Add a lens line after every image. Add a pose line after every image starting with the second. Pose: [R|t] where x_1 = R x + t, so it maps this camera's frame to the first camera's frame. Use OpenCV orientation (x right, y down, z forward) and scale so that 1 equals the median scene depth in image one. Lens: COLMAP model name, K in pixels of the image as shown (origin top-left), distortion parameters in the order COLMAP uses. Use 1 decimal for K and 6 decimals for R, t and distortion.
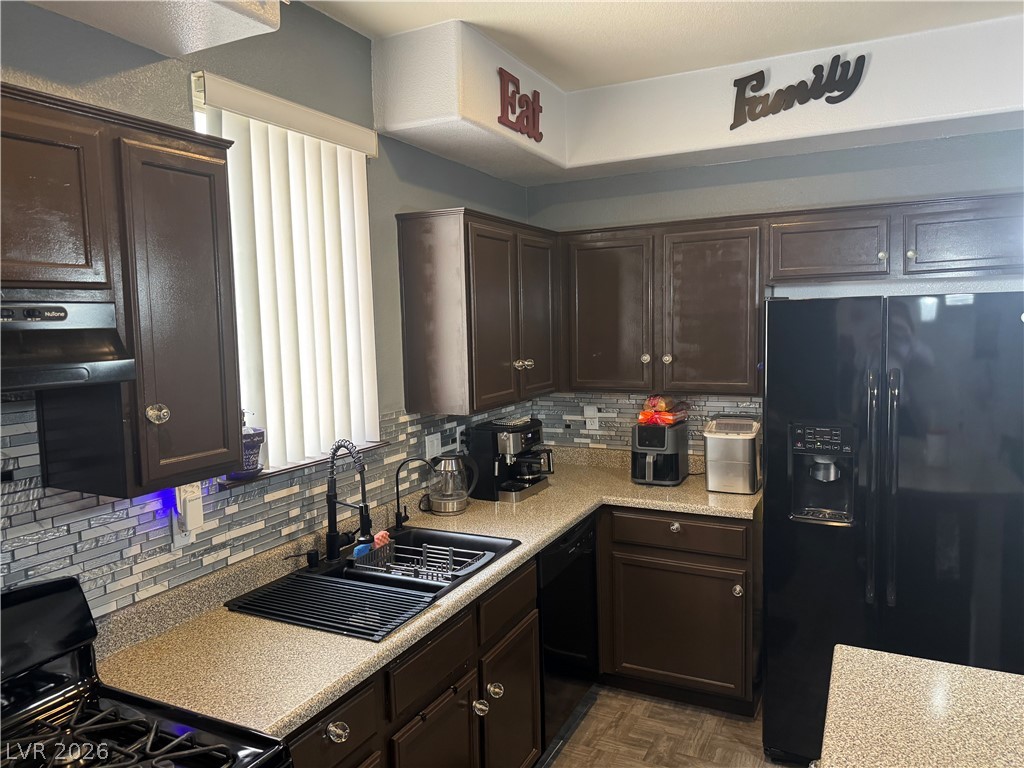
lens RADIAL K [[724.5, 0, 512.0], [0, 724.5, 384.0], [0, 0, 1]] dist [-0.001706, 0.000580]
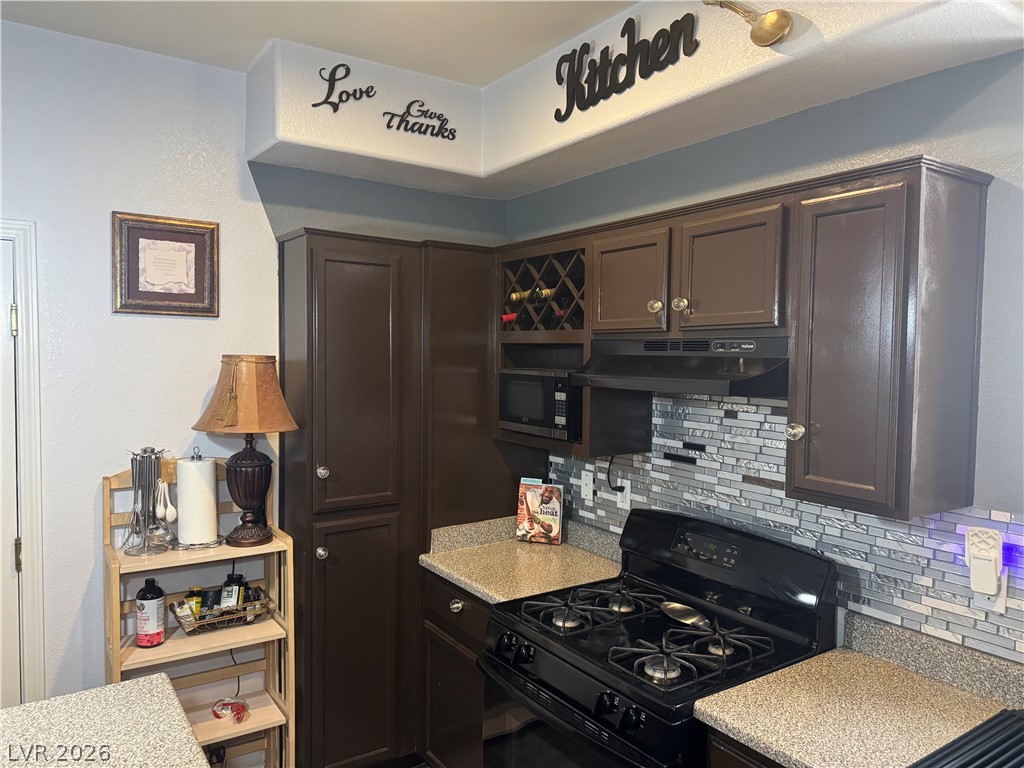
lens RADIAL K [[724.5, 0, 512.0], [0, 724.5, 384.0], [0, 0, 1]] dist [-0.001706, 0.000580]
pose [[-0.488303, 0.059443, -0.870647, 0.637219], [-0.074215, 0.991234, 0.109300, -0.111576], [0.869513, 0.117986, -0.479611, 0.991114]]
